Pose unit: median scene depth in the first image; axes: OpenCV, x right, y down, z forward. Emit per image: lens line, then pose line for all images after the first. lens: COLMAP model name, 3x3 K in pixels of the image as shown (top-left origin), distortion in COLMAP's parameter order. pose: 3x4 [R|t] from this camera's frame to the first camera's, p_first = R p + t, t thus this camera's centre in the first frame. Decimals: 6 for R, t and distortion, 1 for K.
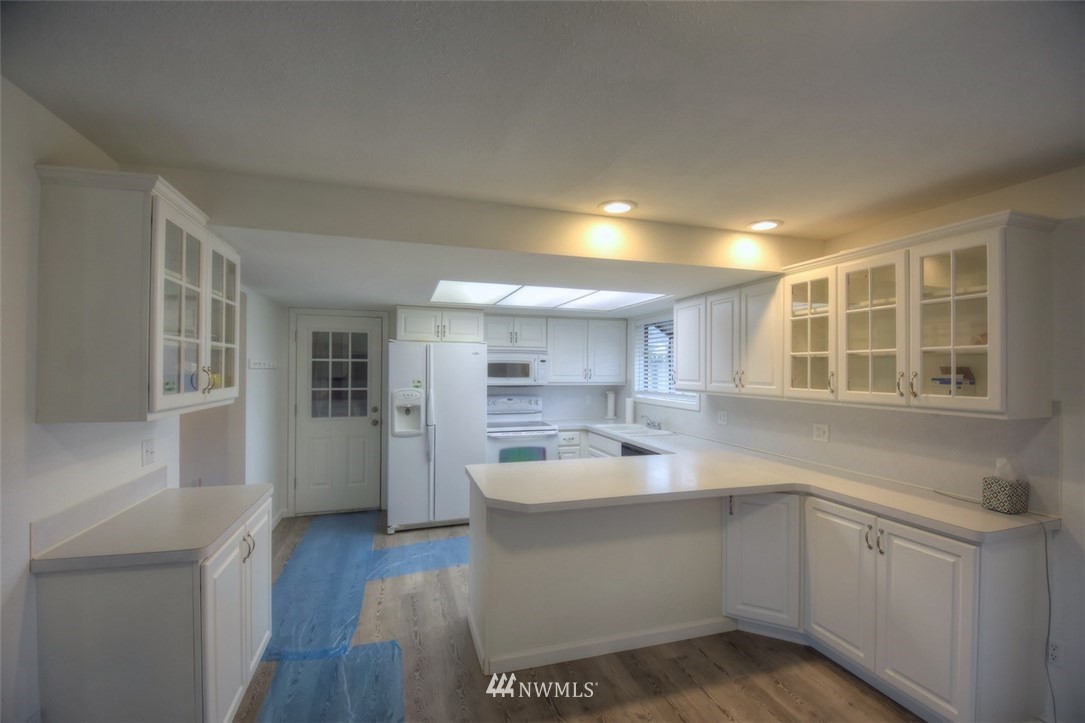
lens RADIAL K [[478.2, 0, 545.8], [0, 478.2, 362.1], [0, 0, 1]] dist [-0.007729, -0.011554]
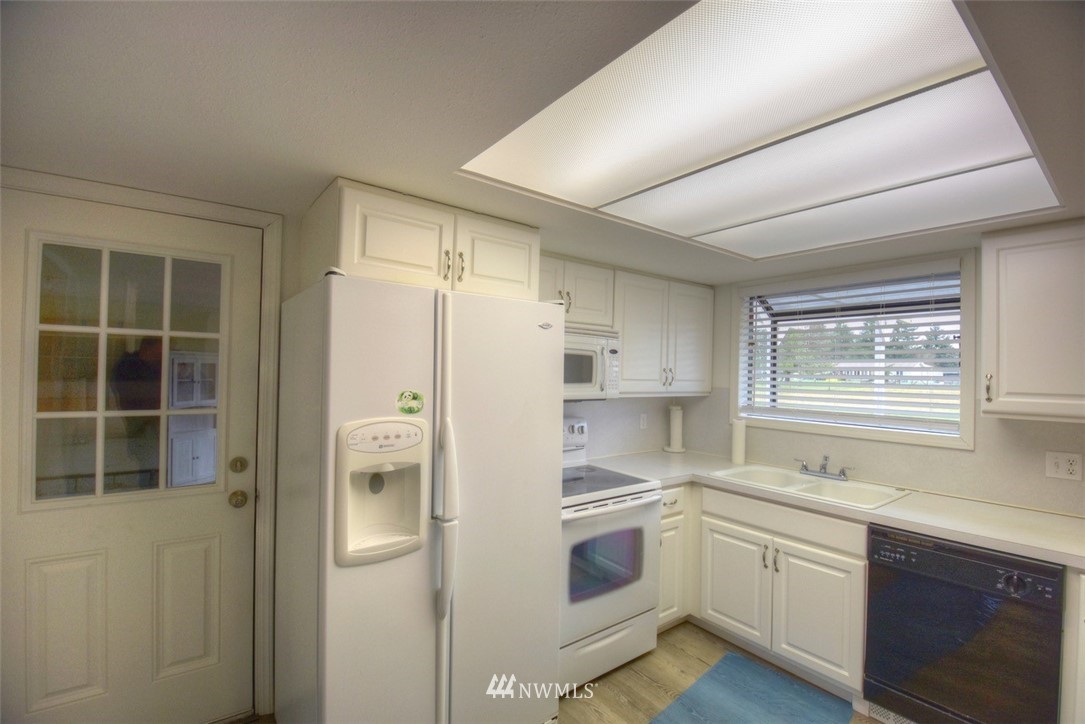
lens RADIAL K [[478.2, 0, 547.6], [0, 478.2, 365.4], [0, 0, 1]] dist [-0.007729, -0.011554]
pose [[0.941413, 0.017833, 0.336785, -0.297987], [-0.020186, 0.999790, 0.003485, 0.015040], [-0.336652, -0.010079, 0.941575, 0.650274]]
